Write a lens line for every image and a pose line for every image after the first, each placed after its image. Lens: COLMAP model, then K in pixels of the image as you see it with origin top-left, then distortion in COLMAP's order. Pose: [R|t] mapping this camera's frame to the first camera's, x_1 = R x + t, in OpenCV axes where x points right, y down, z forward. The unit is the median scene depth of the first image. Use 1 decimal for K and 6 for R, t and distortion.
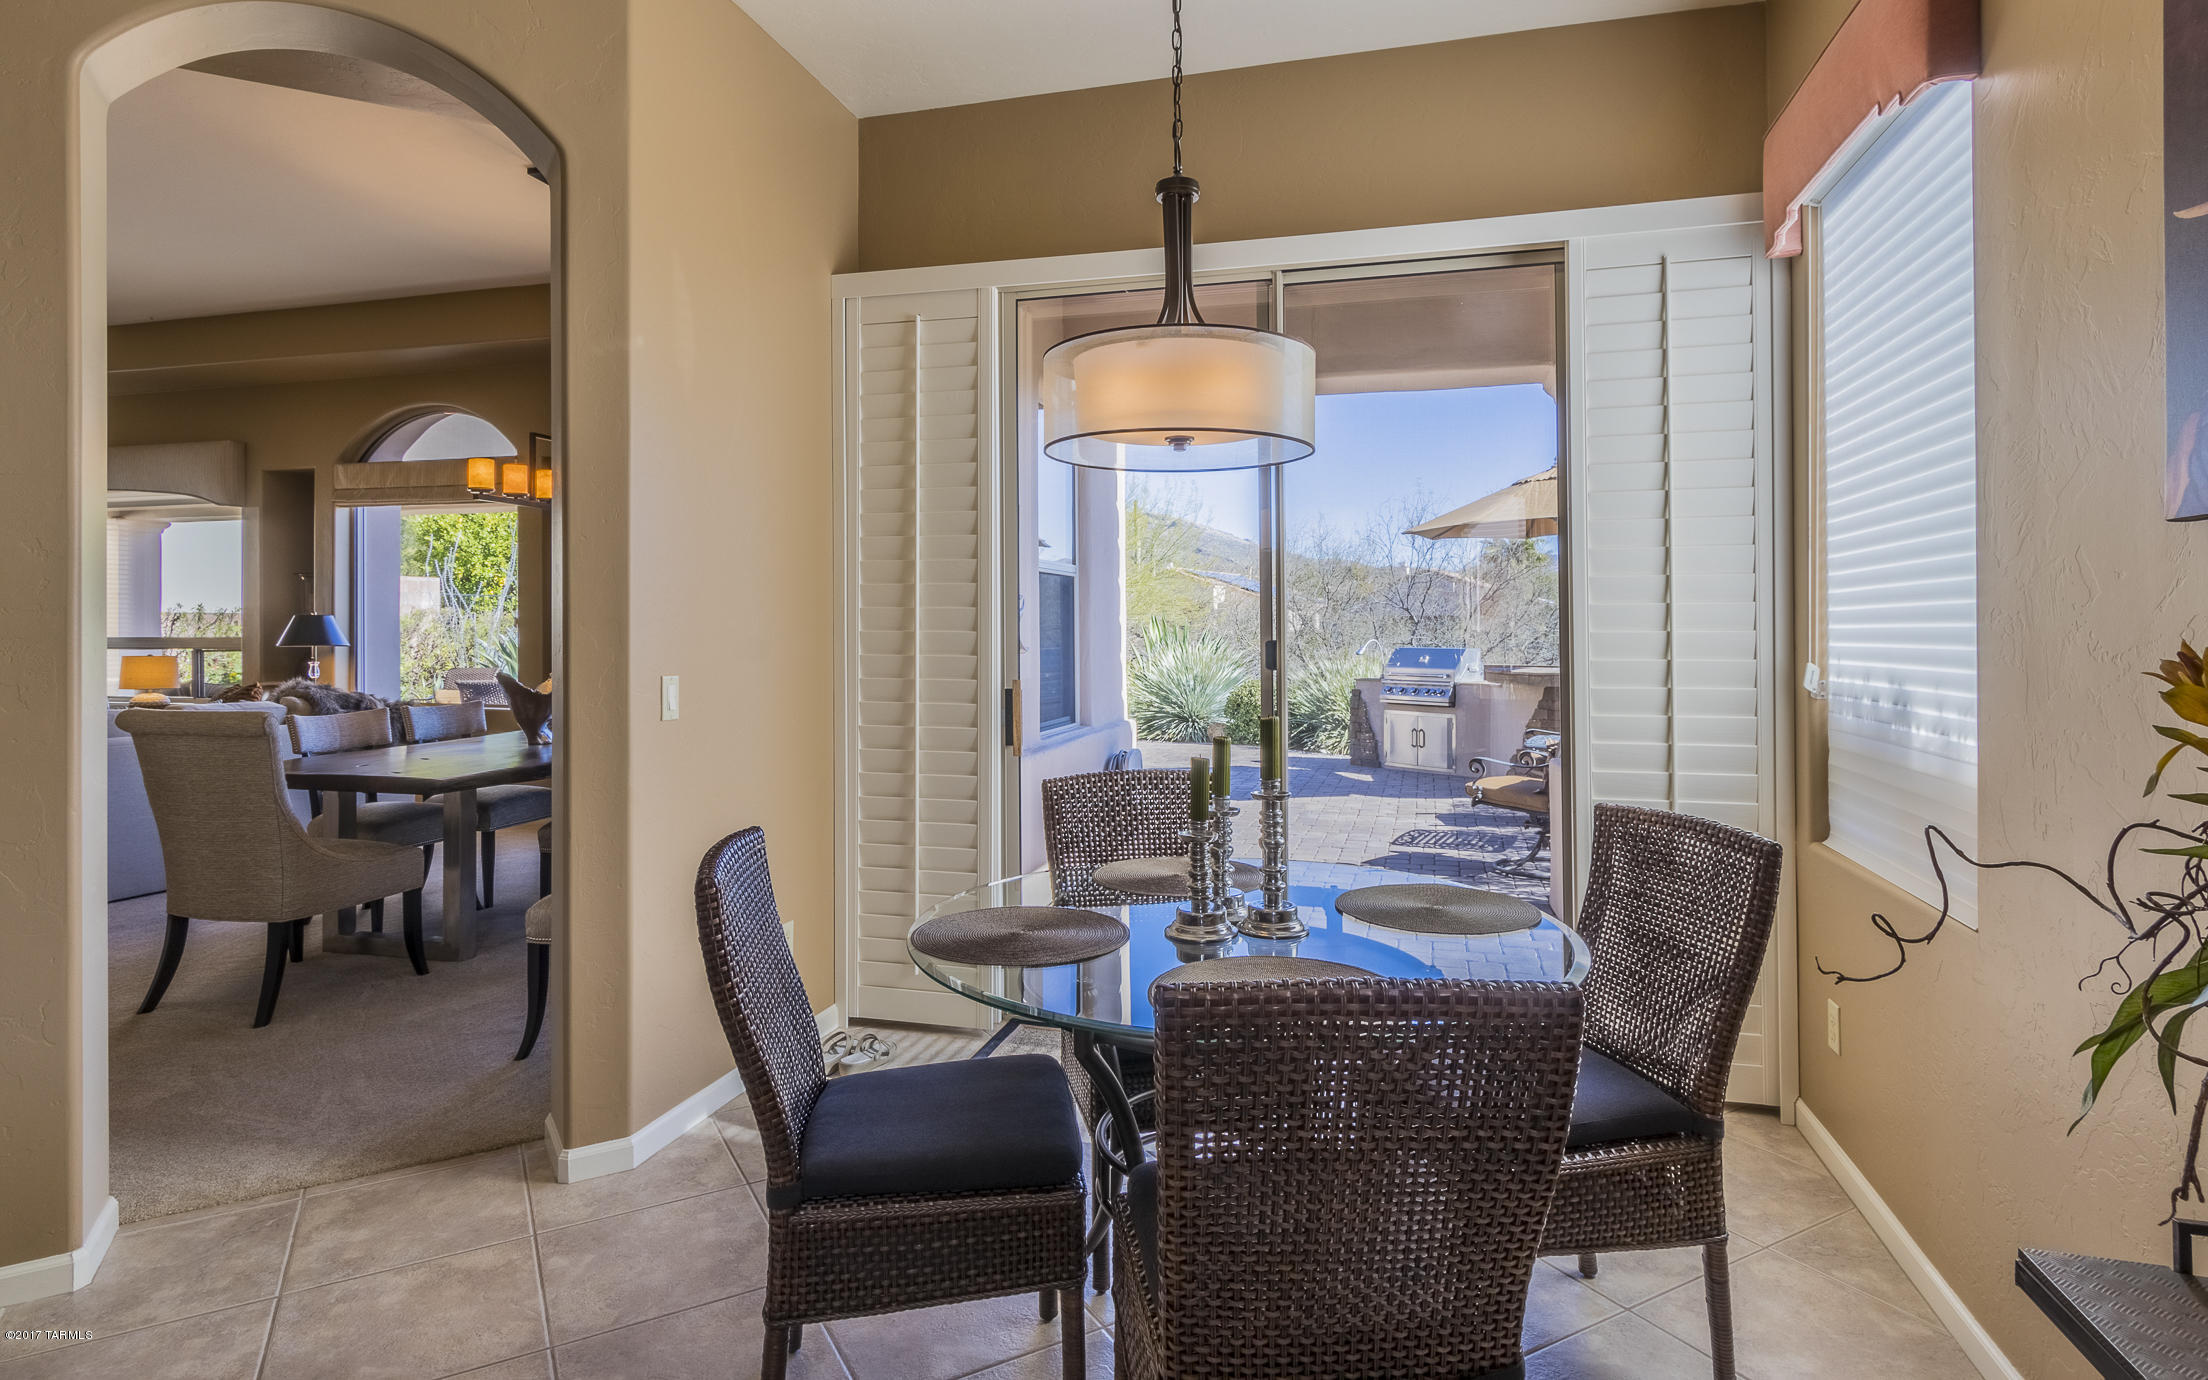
lens RADIAL K [[1162.2, 0, 1095.5], [0, 1162.2, 627.3], [0, 0, 1]] dist [0.001559, -0.000028]
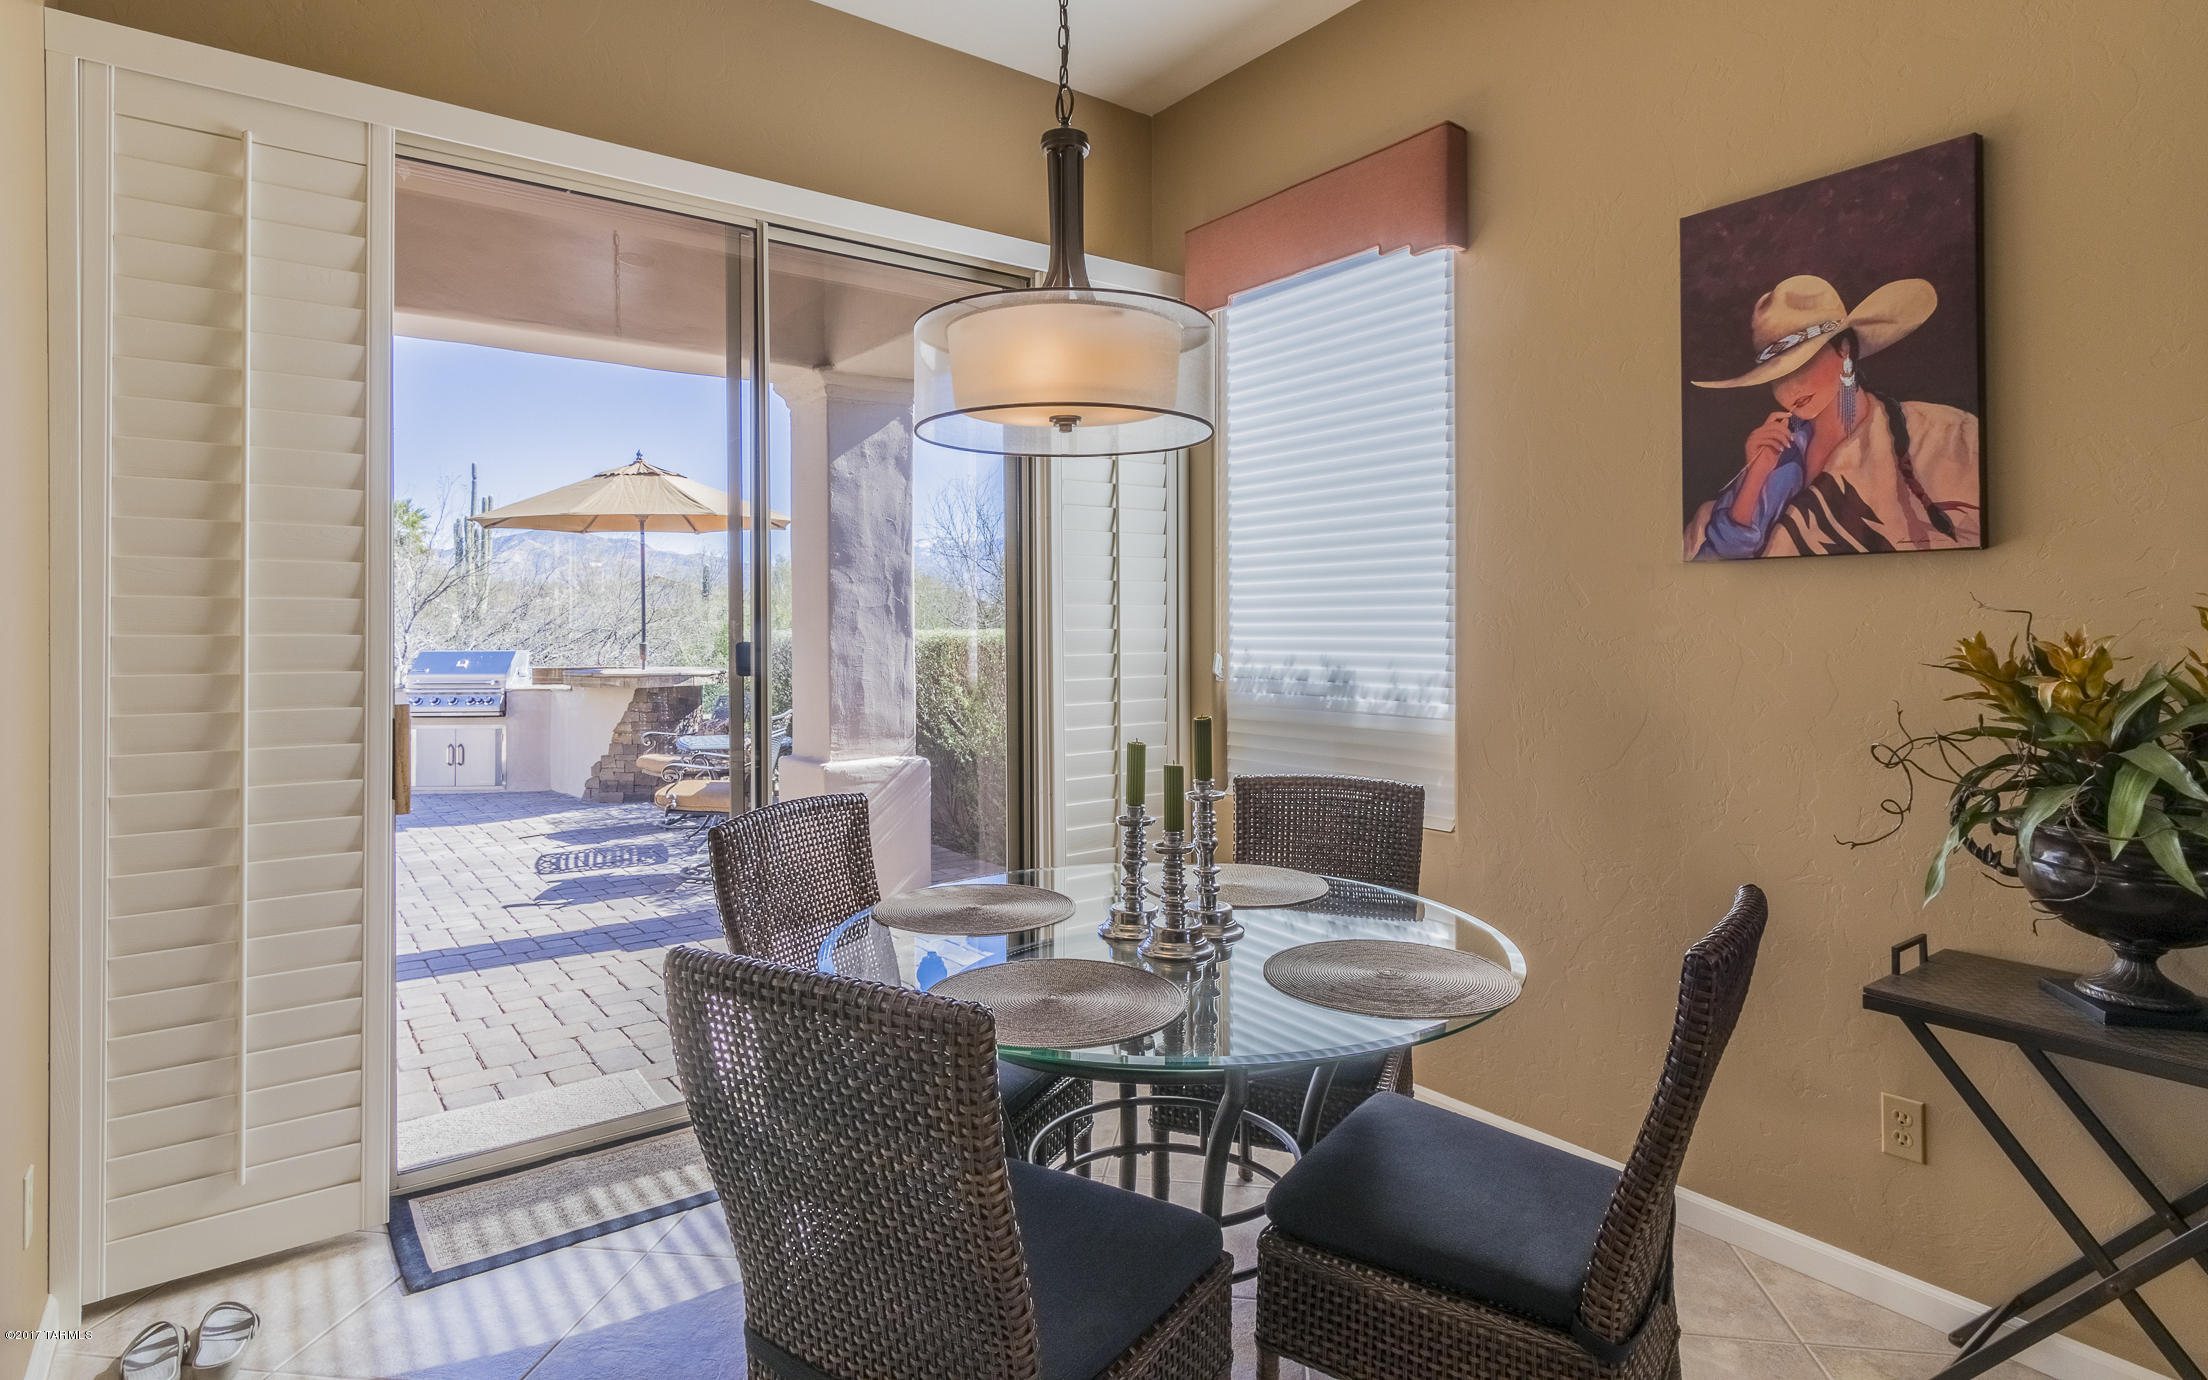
lens RADIAL K [[1176.0, 0, 1083.5], [0, 1176.0, 619.2], [0, 0, 1]] dist [0.007195, -0.000746]
pose [[0.611666, 0.002026, 0.791113, -0.194512], [0.003177, 0.999982, -0.005018, -0.000246], [-0.791110, 0.005583, 0.611649, 0.128586]]
